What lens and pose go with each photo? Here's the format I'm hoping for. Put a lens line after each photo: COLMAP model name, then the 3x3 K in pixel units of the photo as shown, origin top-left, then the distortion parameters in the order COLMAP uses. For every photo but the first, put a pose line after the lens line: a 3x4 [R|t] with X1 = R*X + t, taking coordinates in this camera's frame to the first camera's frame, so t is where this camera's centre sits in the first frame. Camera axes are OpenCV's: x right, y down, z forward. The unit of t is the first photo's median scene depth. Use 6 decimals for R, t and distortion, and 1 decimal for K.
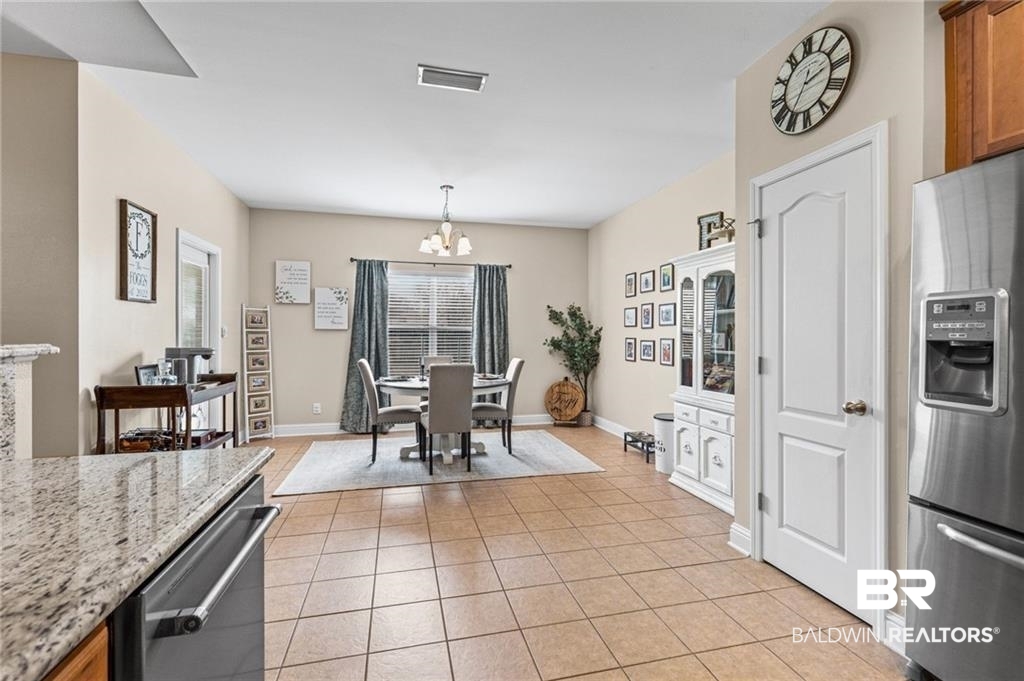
lens RADIAL K [[467.5, 0, 514.3], [0, 467.5, 337.0], [0, 0, 1]] dist [-0.001171, 0.000965]
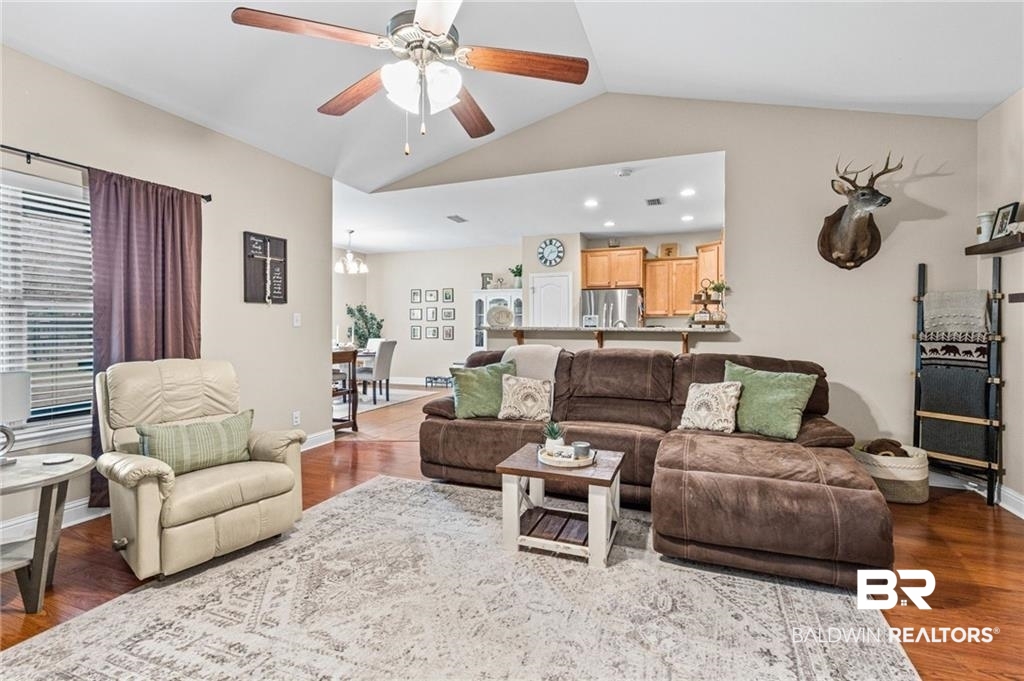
lens RADIAL K [[467.5, 0, 512.7], [0, 467.5, 335.3], [0, 0, 1]] dist [-0.001171, 0.000965]
pose [[0.582713, -0.020964, 0.812407, -2.238982], [0.003684, 0.999725, 0.023155, -0.004773], [-0.812670, -0.010500, 0.582630, -0.763242]]
